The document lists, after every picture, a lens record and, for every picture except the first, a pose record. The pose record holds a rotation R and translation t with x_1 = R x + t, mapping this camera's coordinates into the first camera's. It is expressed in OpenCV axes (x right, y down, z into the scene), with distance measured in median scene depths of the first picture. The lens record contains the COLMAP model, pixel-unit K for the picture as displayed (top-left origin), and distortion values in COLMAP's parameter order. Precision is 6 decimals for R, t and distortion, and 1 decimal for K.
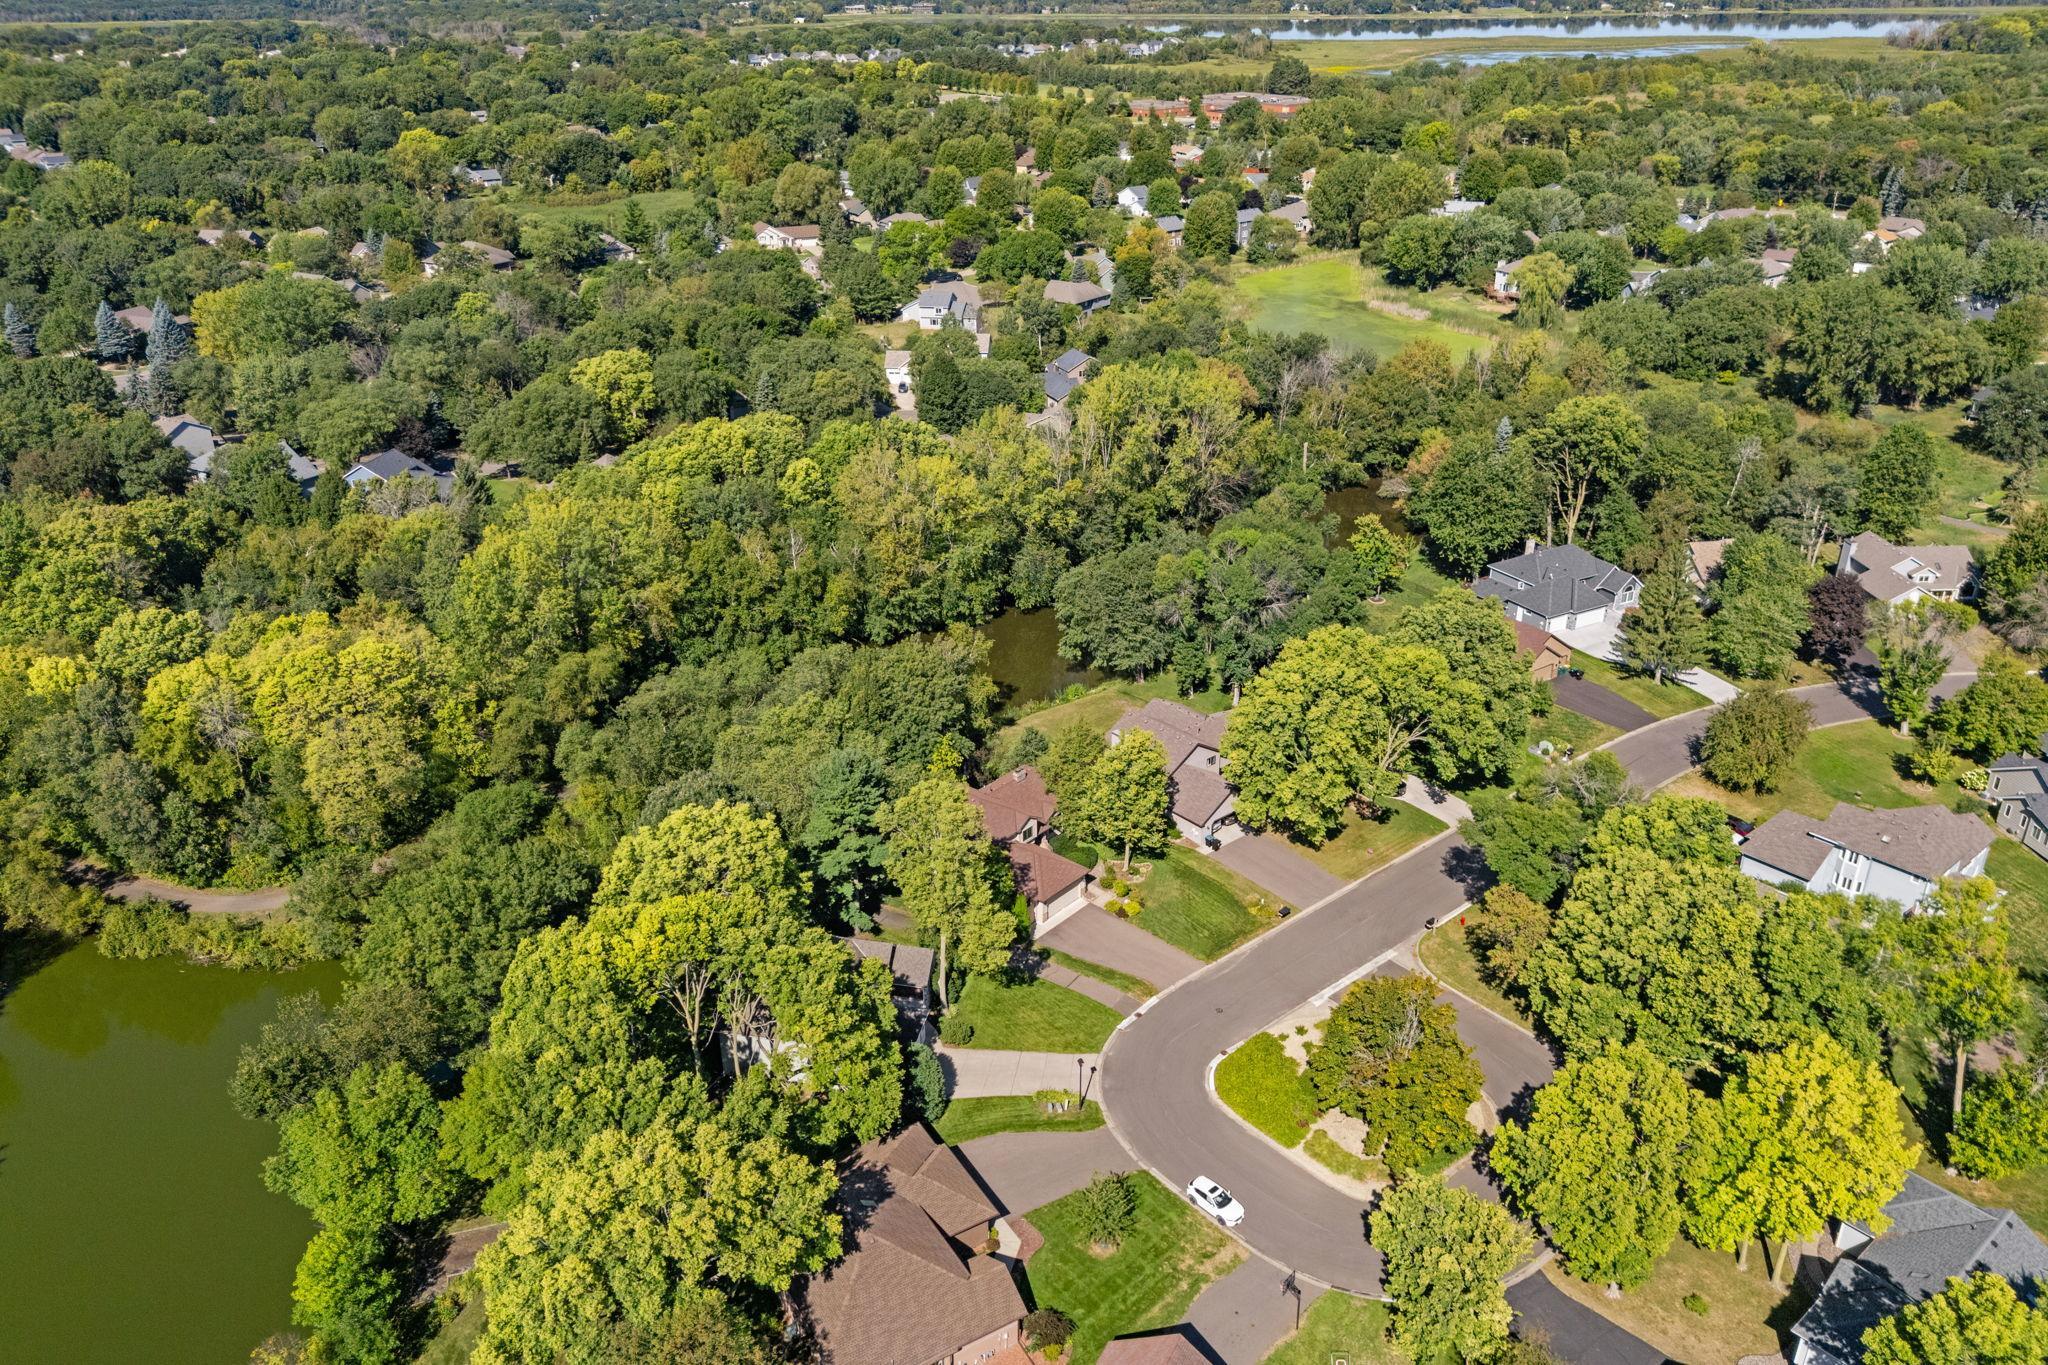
lens RADIAL K [[1512.0, 0, 1034.1], [0, 1512.0, 665.7], [0, 0, 1]] dist [0.051605, -0.052435]
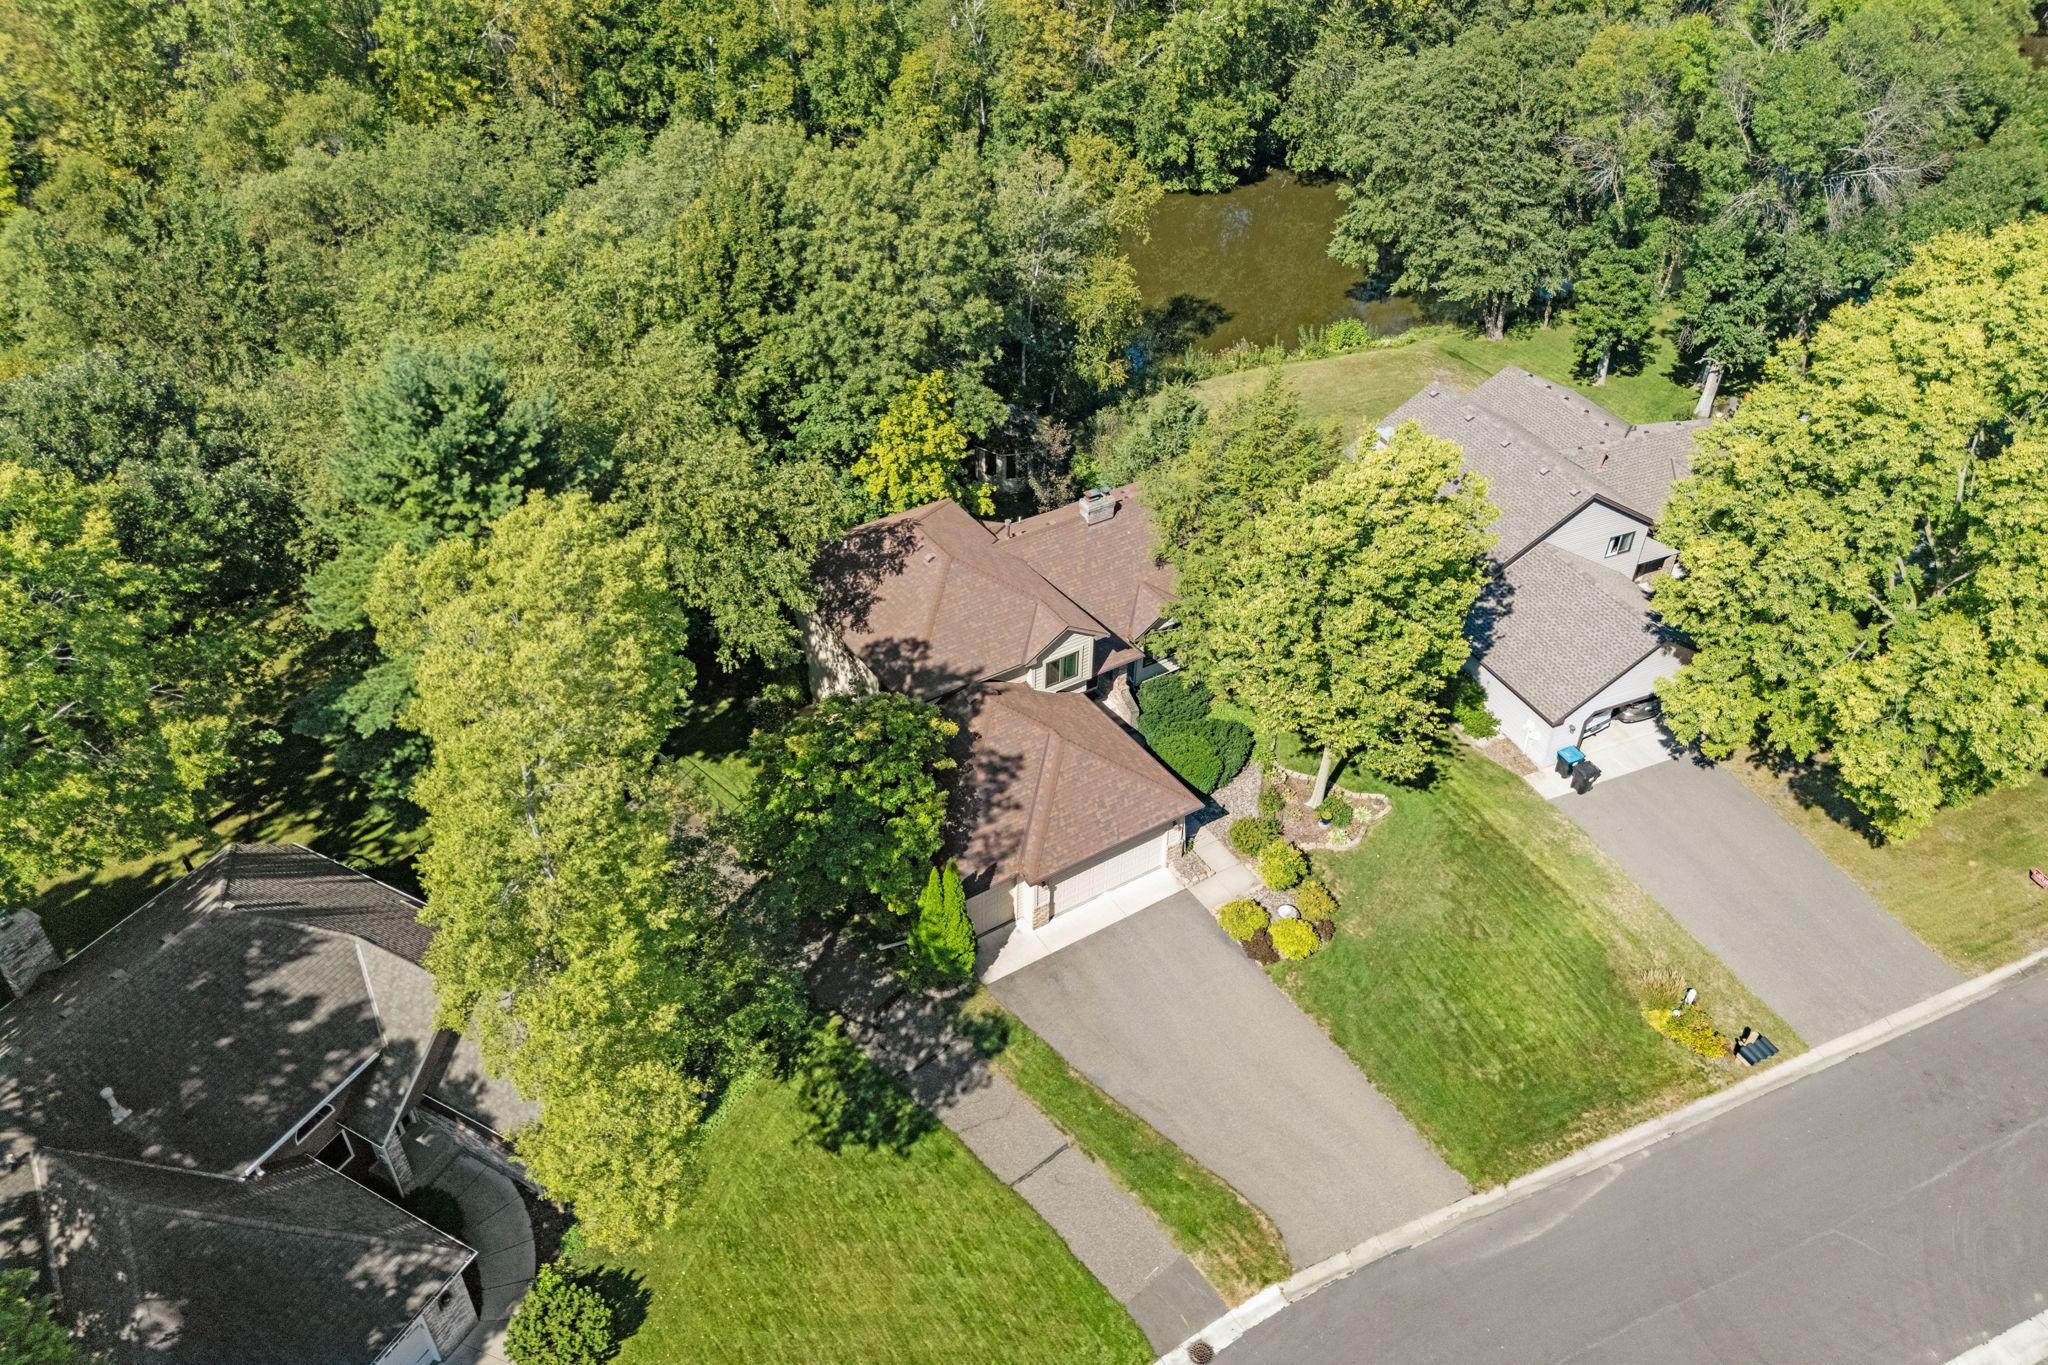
lens RADIAL K [[1512.0, 0, 1028.3], [0, 1512.0, 688.6], [0, 0, 1]] dist [0.051605, -0.052435]
pose [[0.960075, 0.186964, -0.208089, 0.052035], [-0.134561, 0.960795, 0.242419, 0.021511], [0.245254, -0.204739, 0.947593, 0.509575]]
